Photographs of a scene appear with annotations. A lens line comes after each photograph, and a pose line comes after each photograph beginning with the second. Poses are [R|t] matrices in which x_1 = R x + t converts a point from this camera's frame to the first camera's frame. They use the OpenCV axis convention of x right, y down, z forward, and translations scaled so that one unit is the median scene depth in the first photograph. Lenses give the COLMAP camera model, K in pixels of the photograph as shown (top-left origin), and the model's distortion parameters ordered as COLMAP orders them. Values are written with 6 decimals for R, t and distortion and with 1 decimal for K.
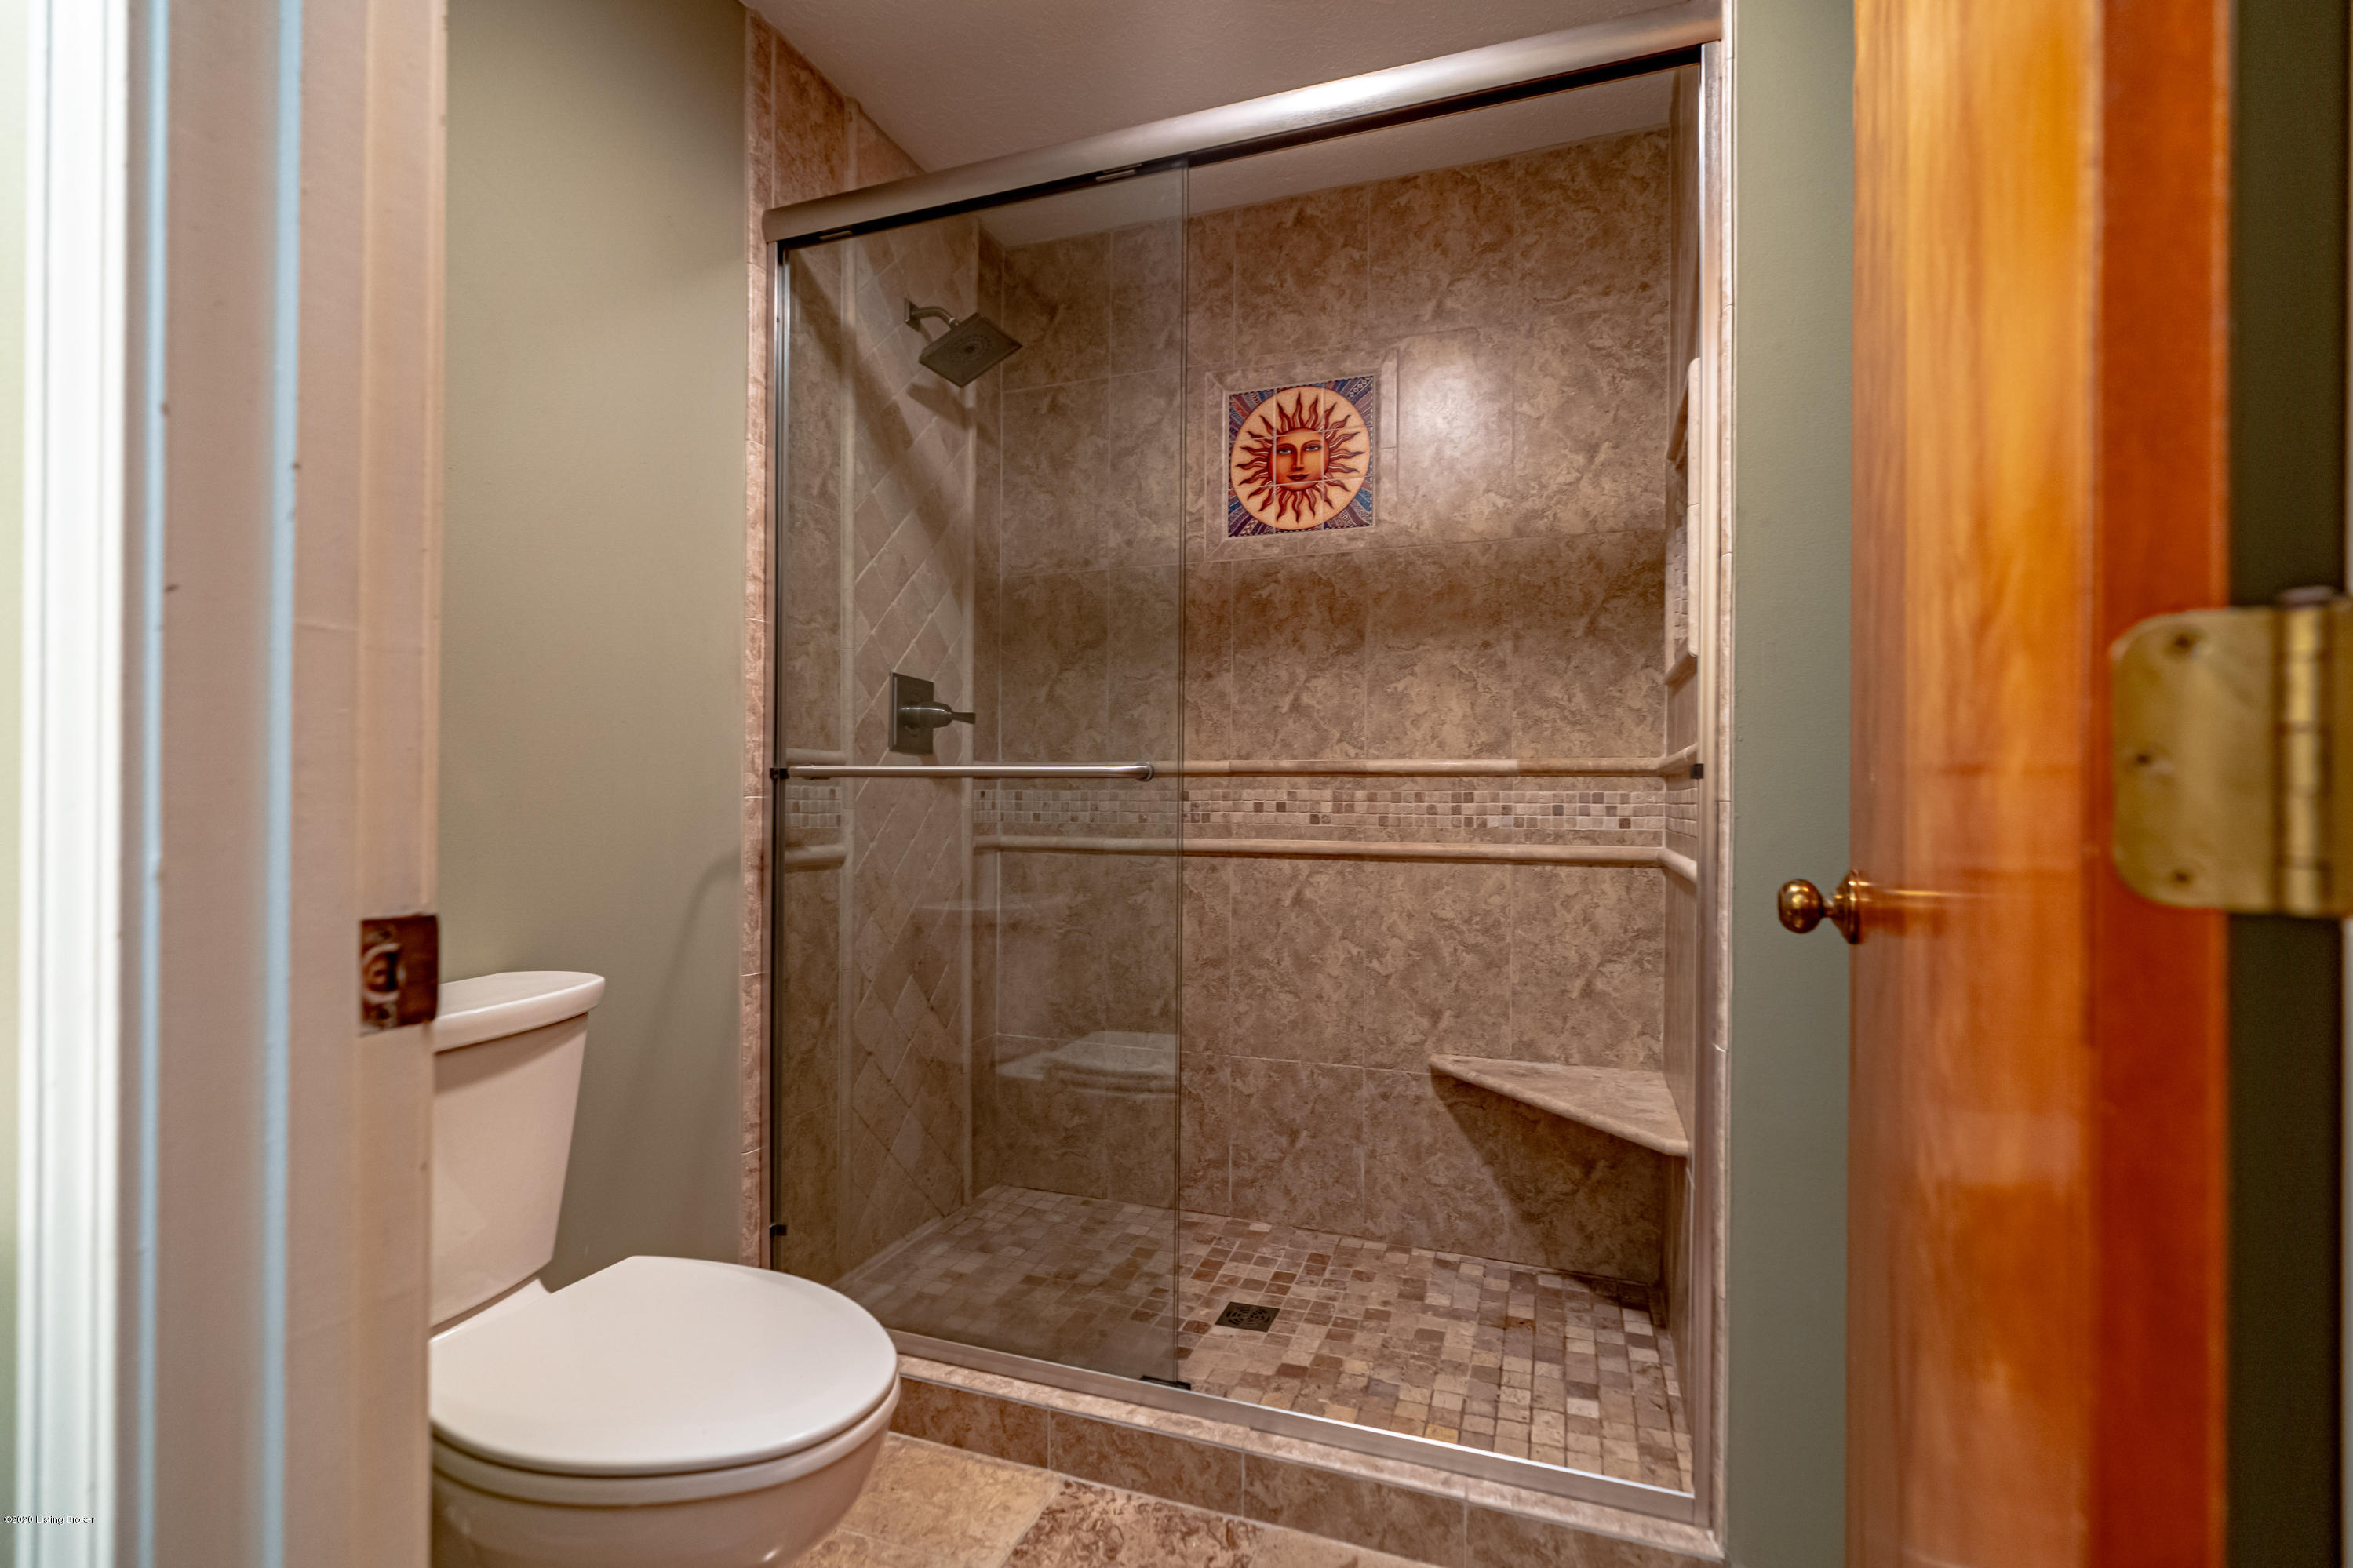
lens RADIAL K [[1083.0, 0, 1172.4], [0, 1083.0, 782.2], [0, 0, 1]] dist [-0.000118, -0.000003]
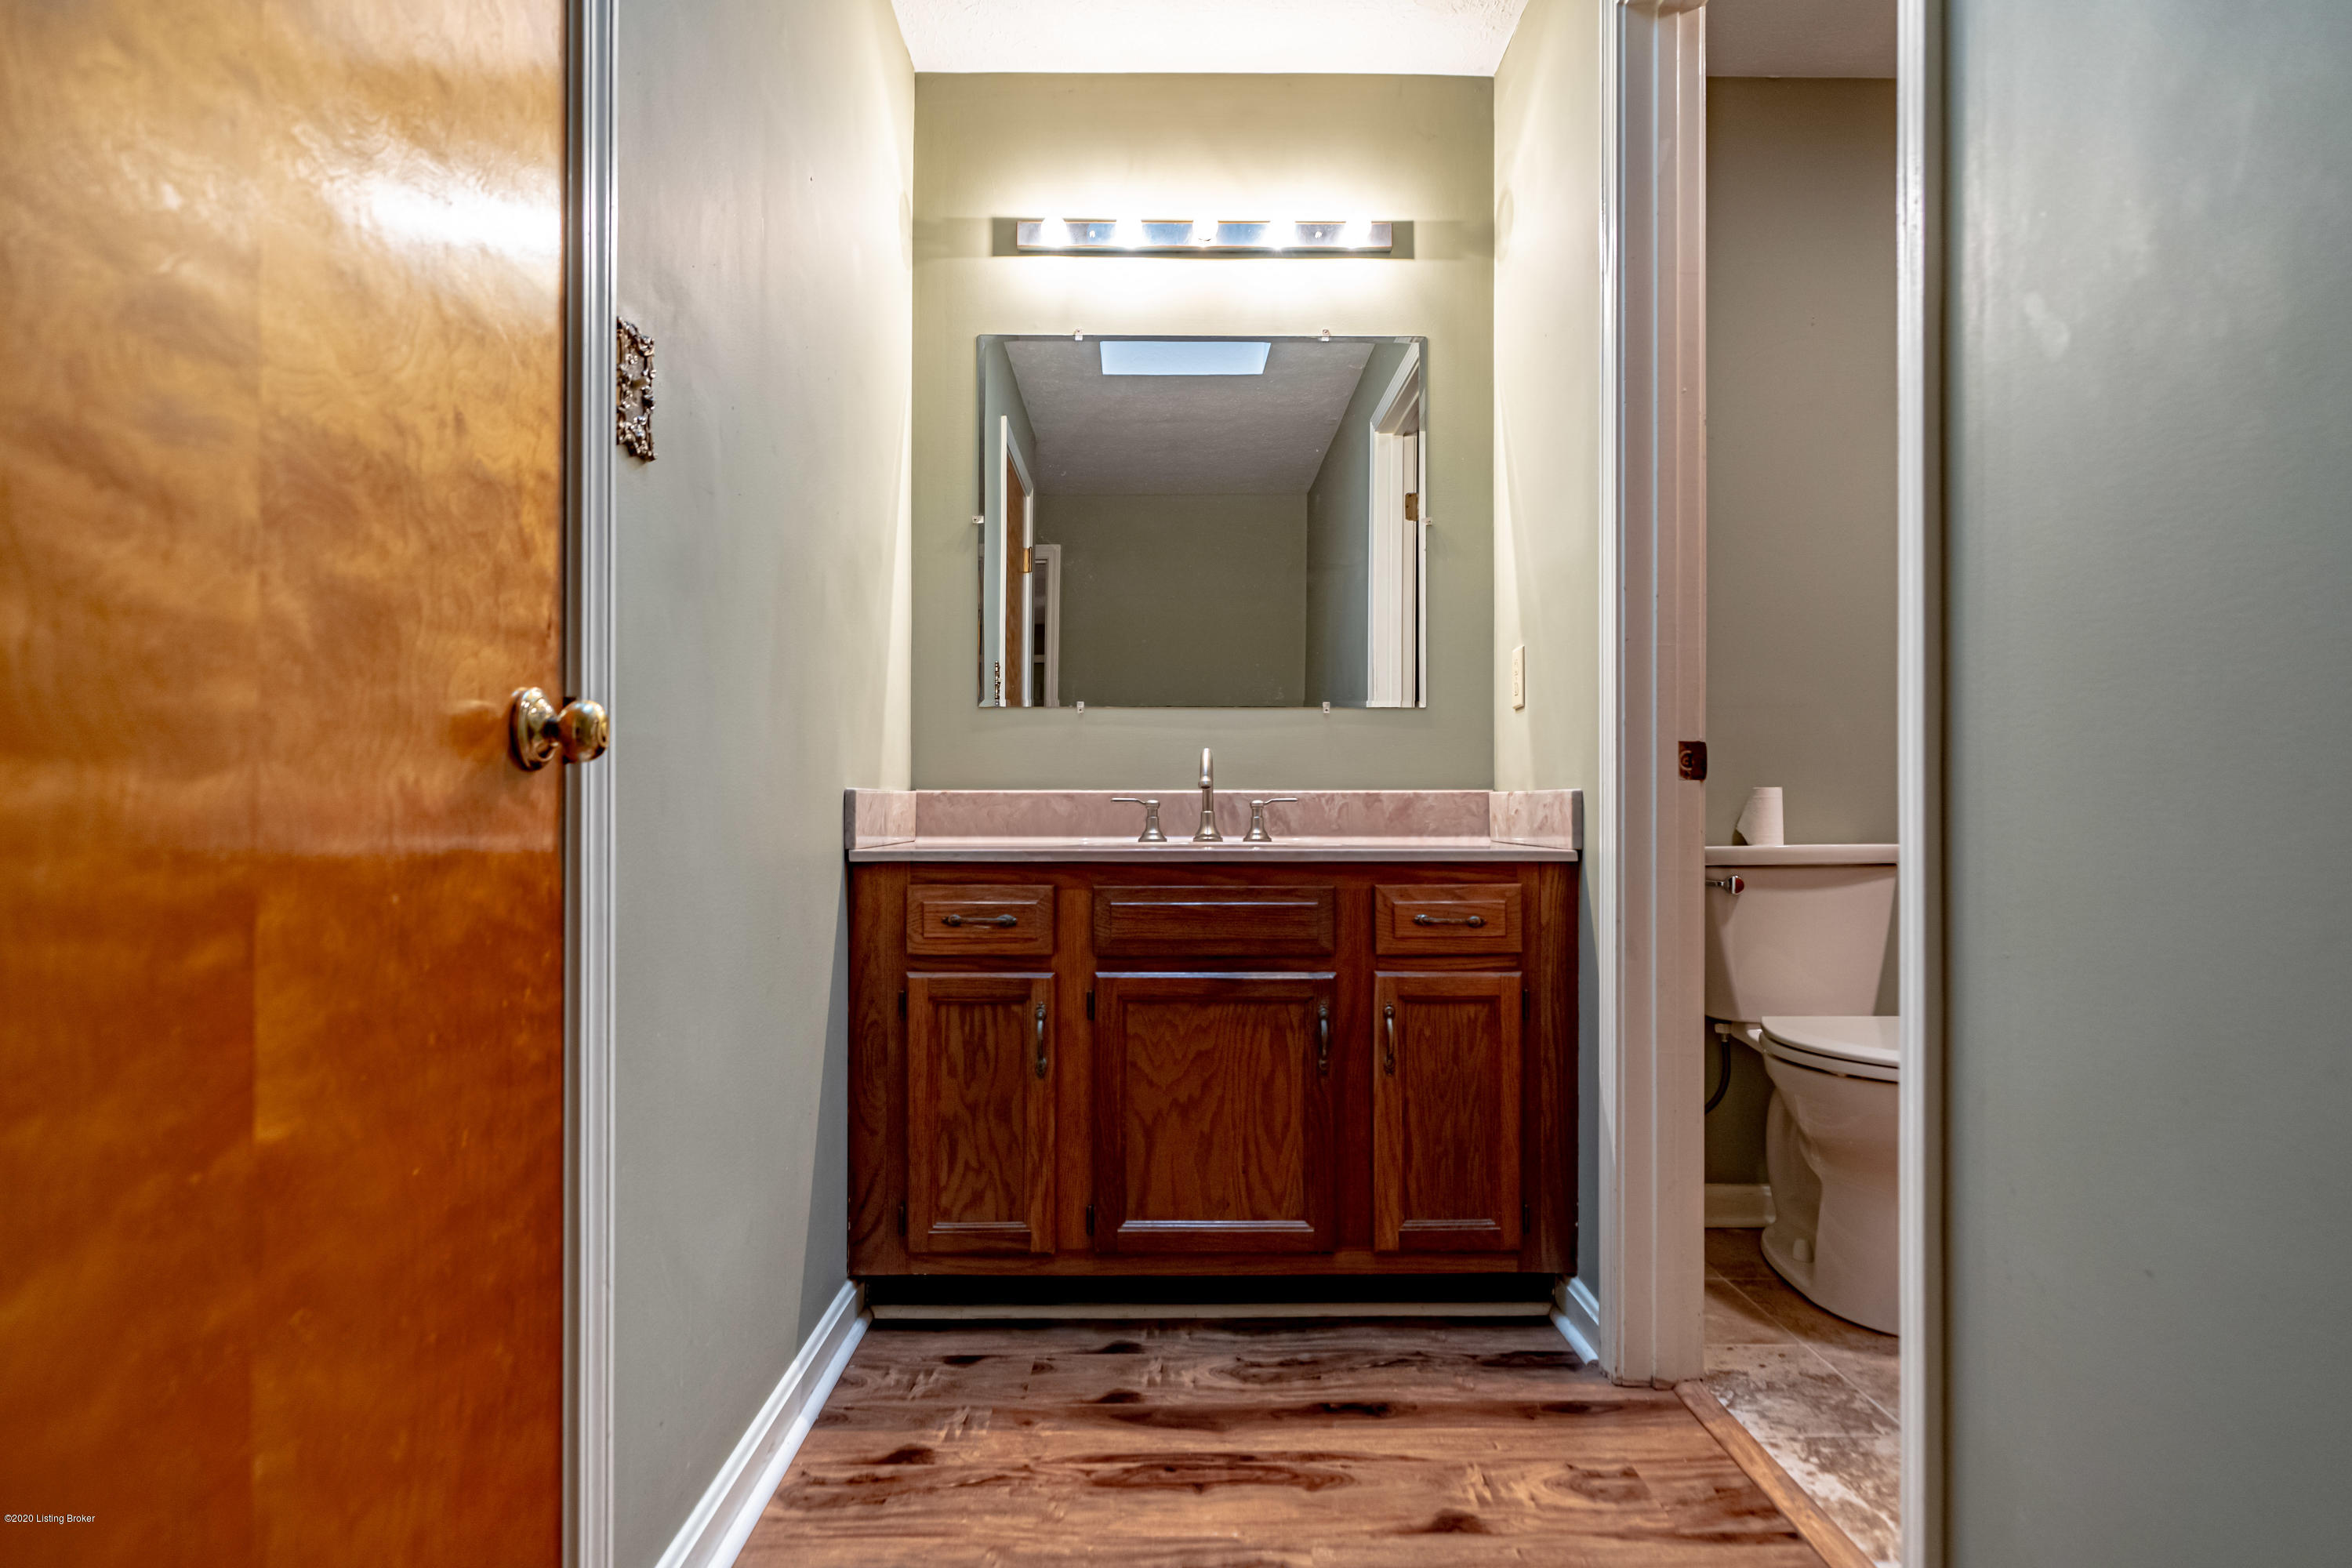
lens RADIAL K [[1357.3, 0, 1177.3], [0, 1357.3, 787.0], [0, 0, 1]] dist [0.000414, 0.000019]
pose [[0.338642, -0.006575, -0.940892, 2.356409], [0.000637, 0.999977, -0.006758, 0.282319], [0.940915, 0.001690, 0.338639, -1.610576]]
